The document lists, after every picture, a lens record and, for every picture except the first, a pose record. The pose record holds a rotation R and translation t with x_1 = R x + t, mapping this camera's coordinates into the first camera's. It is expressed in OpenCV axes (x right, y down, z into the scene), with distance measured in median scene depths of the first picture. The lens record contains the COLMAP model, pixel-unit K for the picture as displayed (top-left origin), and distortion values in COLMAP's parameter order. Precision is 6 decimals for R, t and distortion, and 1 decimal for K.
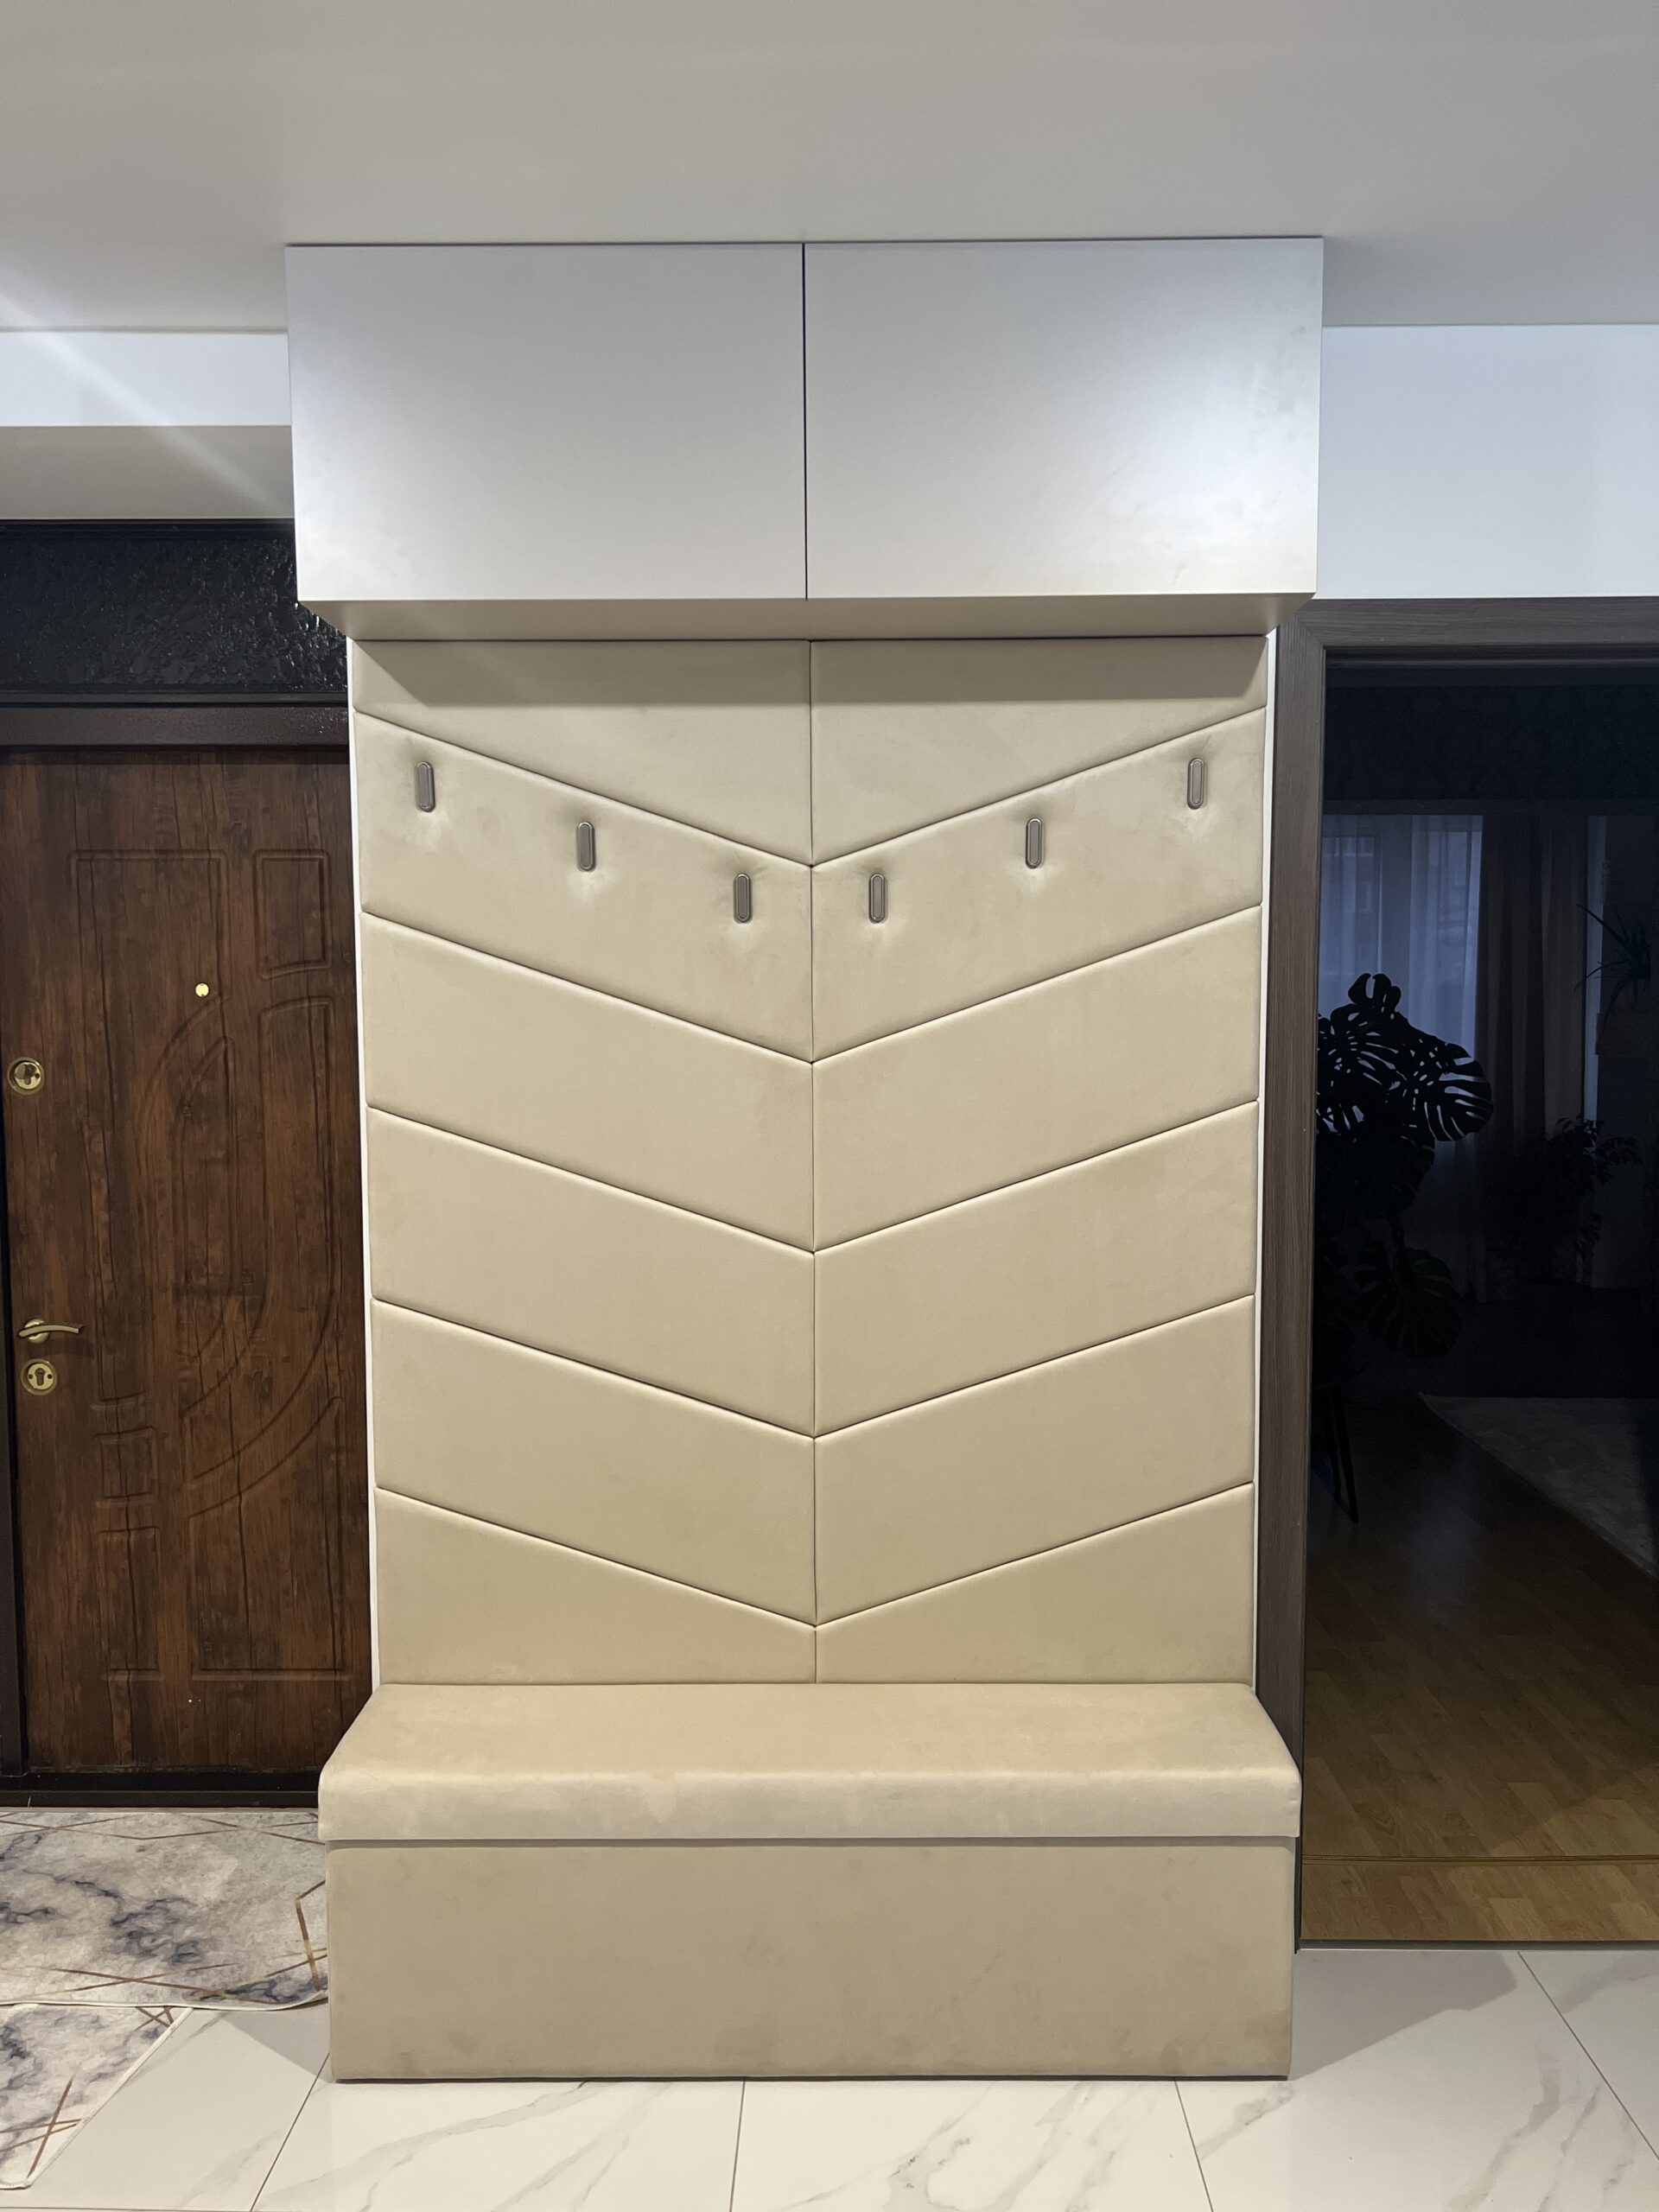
lens RADIAL K [[1666.7, 0, 832.3], [0, 1666.7, 1111.8], [0, 0, 1]] dist [0.052077, -0.062087]
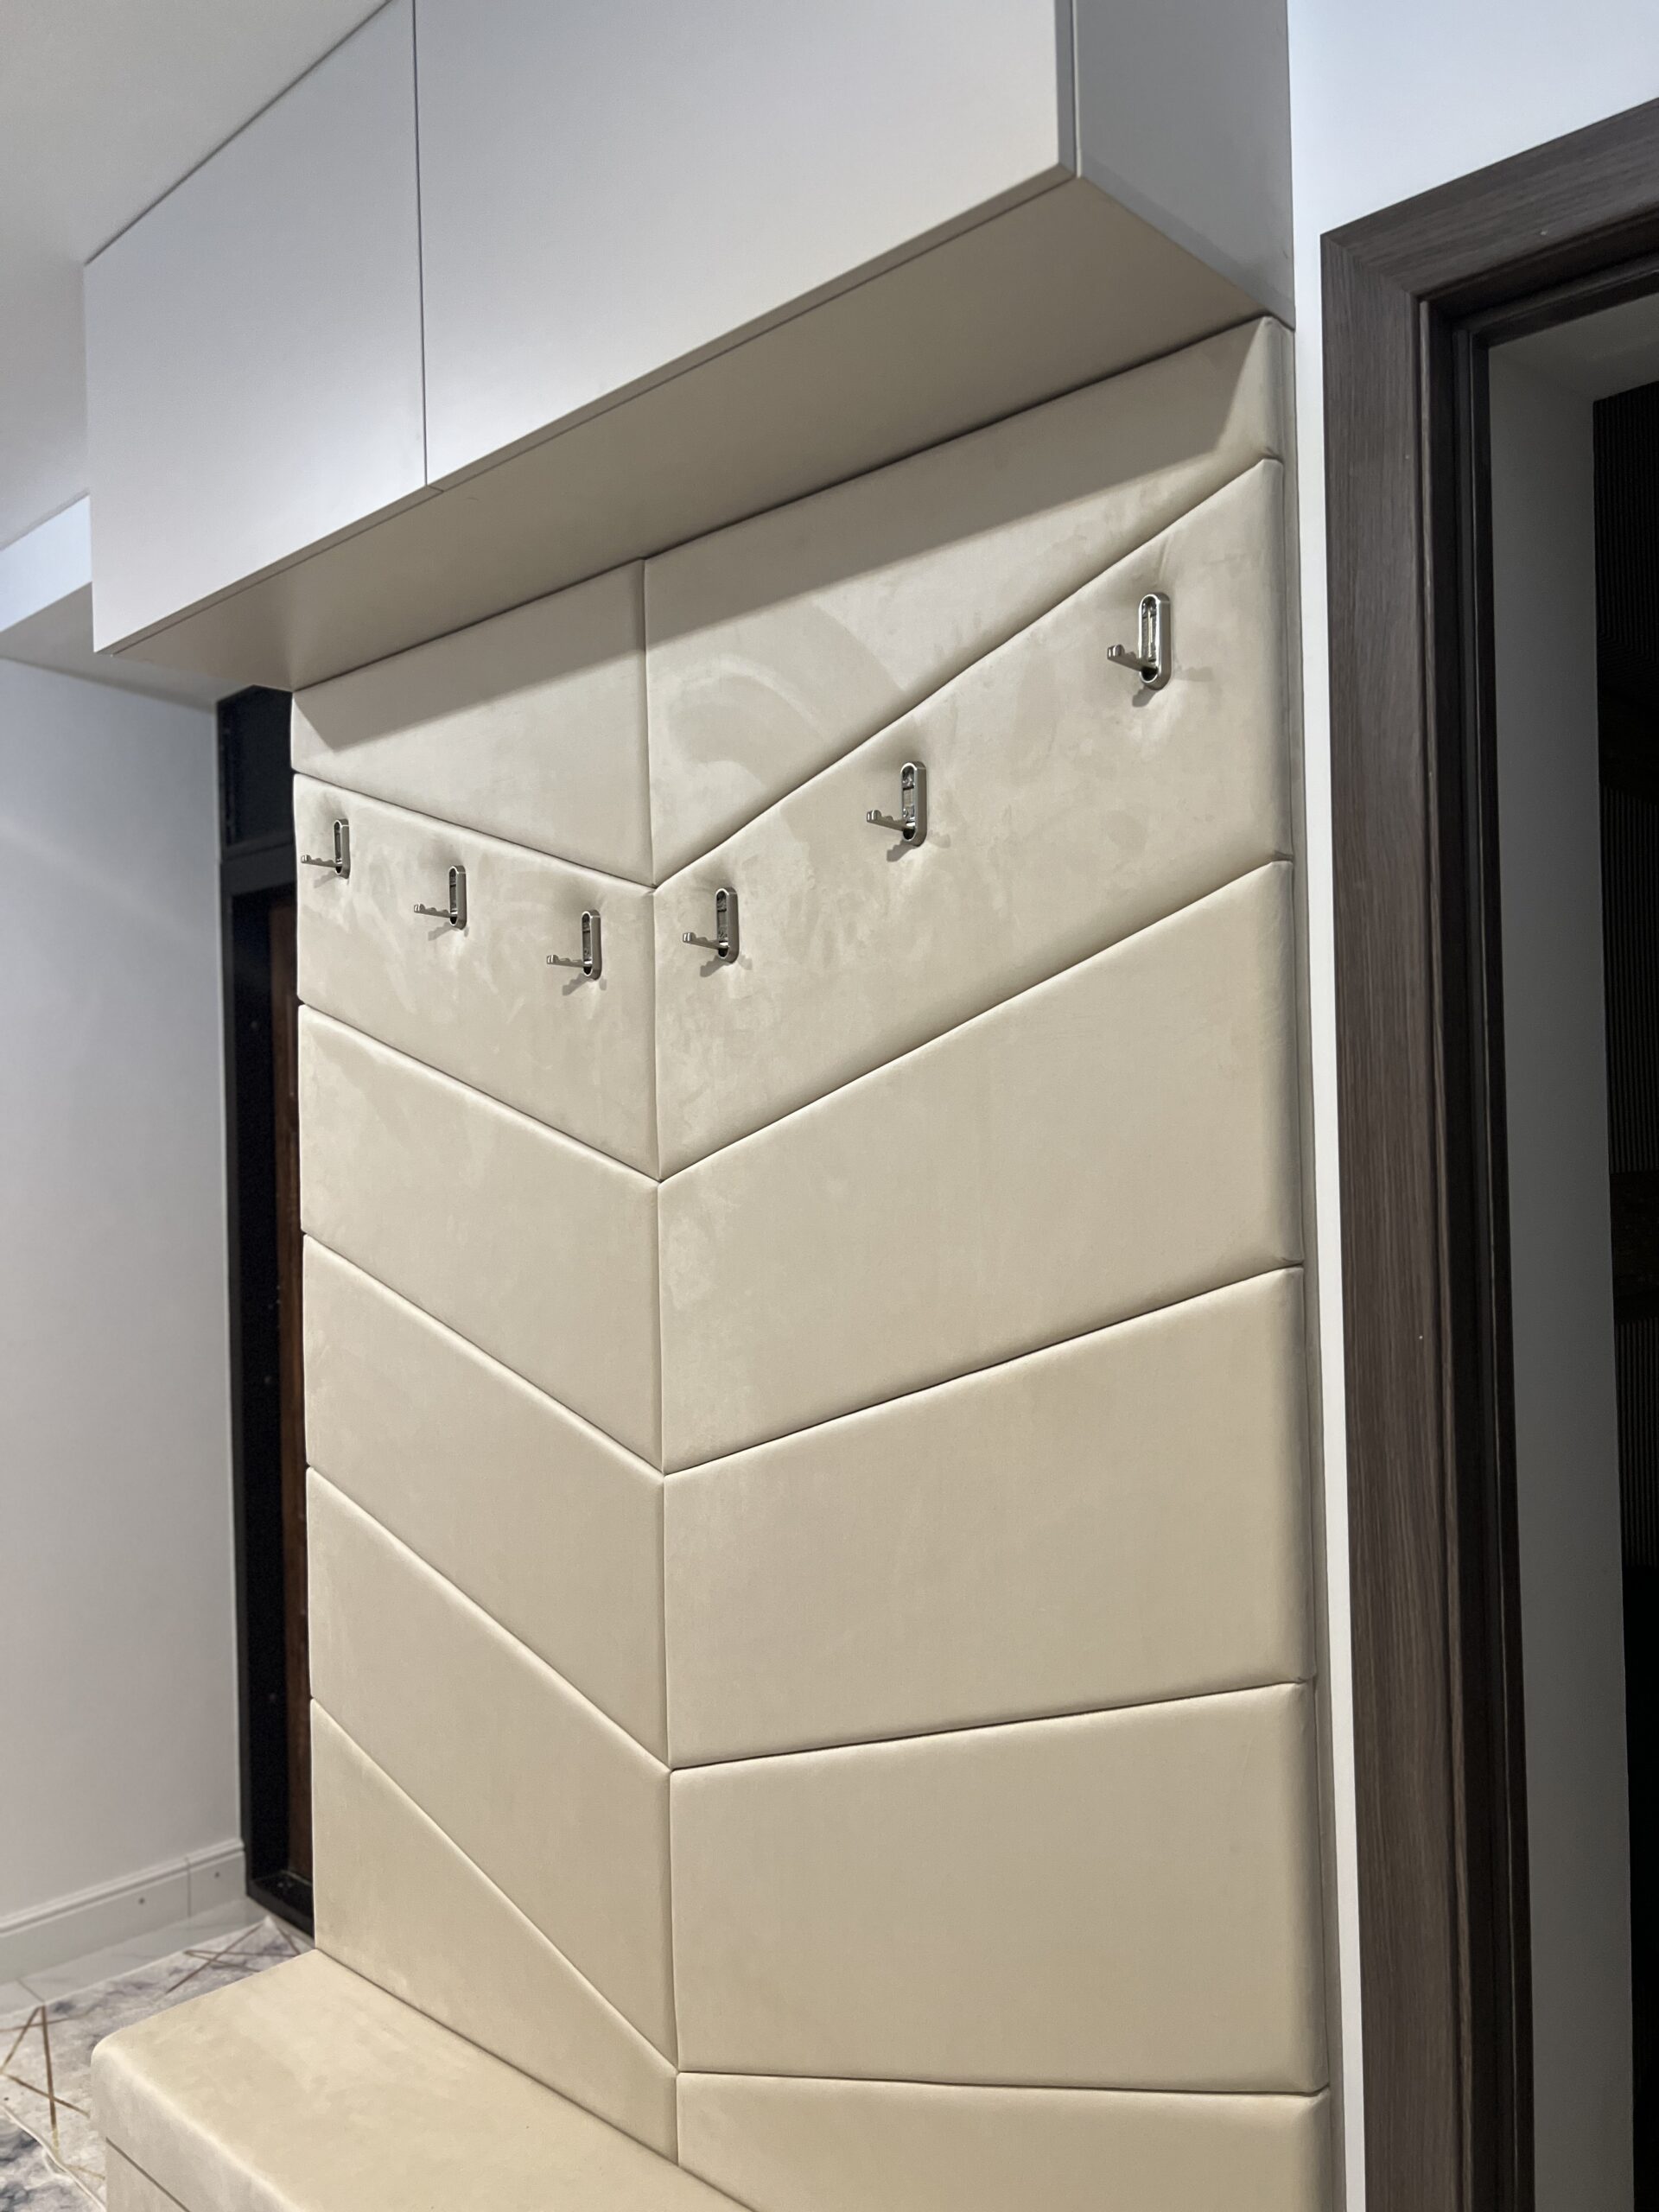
lens RADIAL K [[1666.7, 0, 796.7], [0, 1666.7, 1115.4], [0, 0, 1]] dist [0.052077, -0.062087]
pose [[0.726970, -0.023871, -0.686254, 0.476620], [-0.030935, 0.997242, -0.067459, -0.013208], [0.685972, 0.070270, 0.724227, 0.552004]]
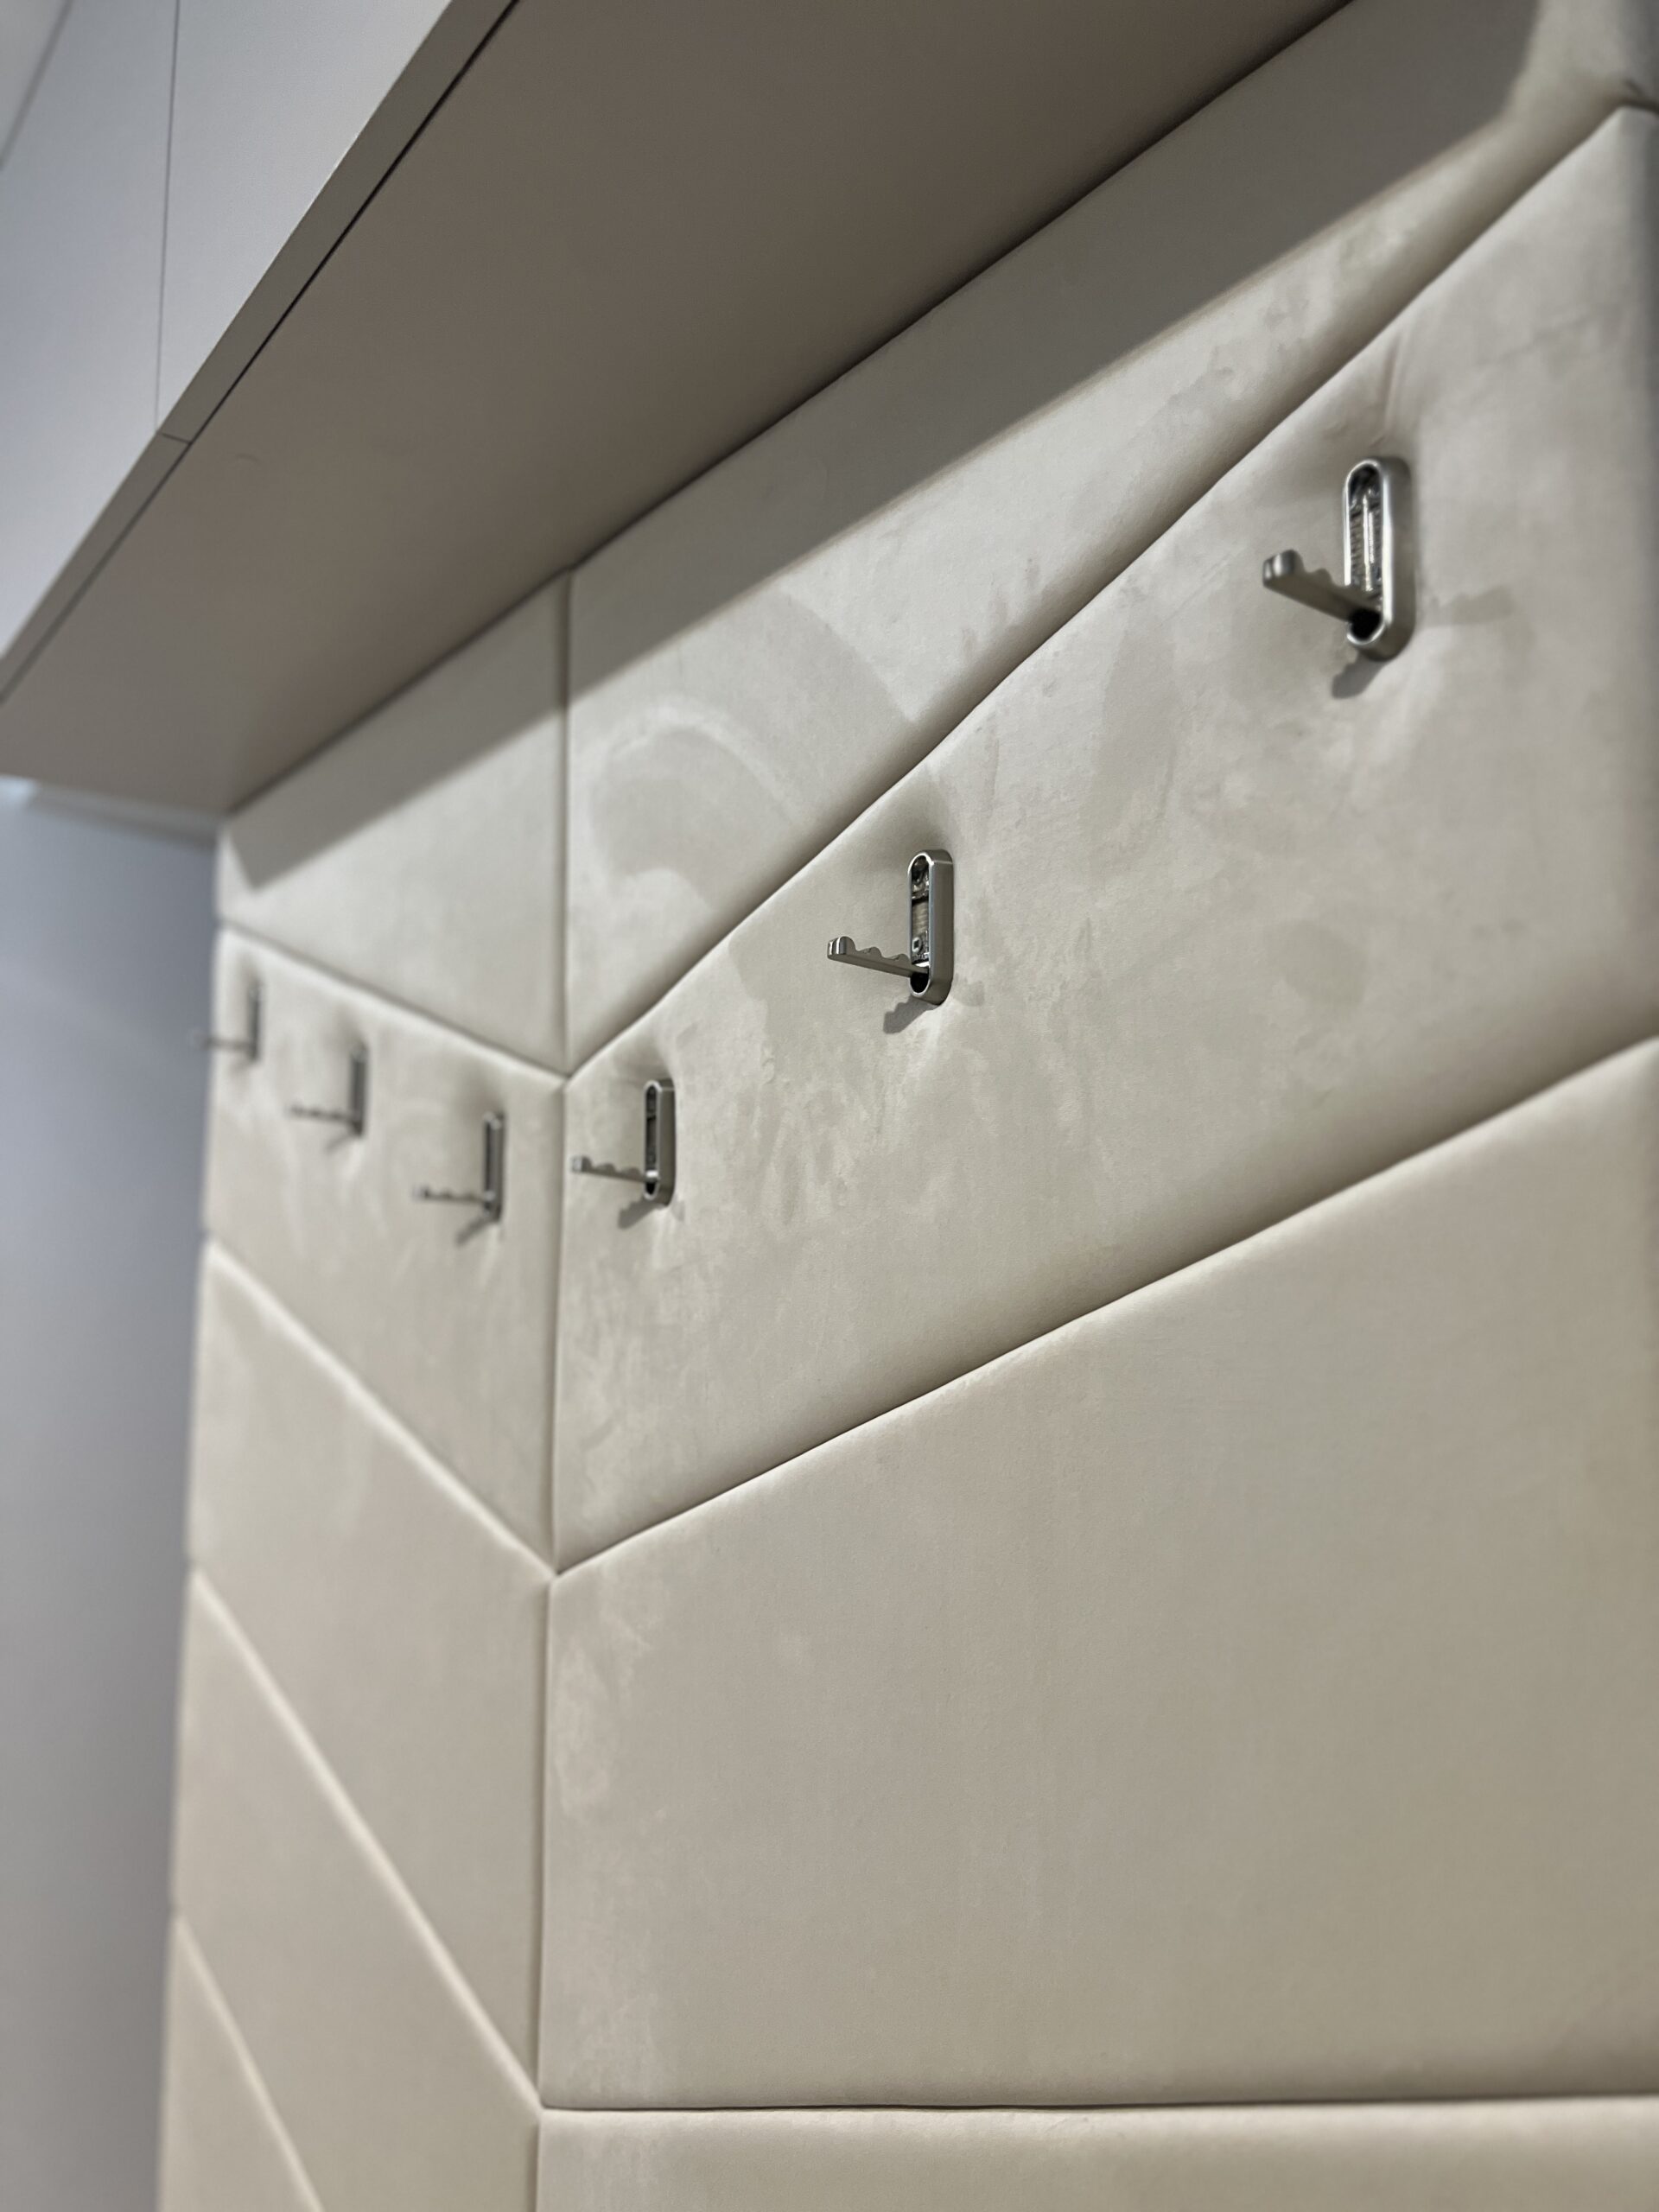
lens RADIAL K [[1666.7, 0, 826.2], [0, 1666.7, 1107.7], [0, 0, 1]] dist [0.052077, -0.062087]
pose [[0.609323, -0.098943, -0.786724, 0.341733], [-0.061208, 0.983354, -0.171079, -0.073089], [0.790556, 0.152397, 0.593124, 0.793215]]
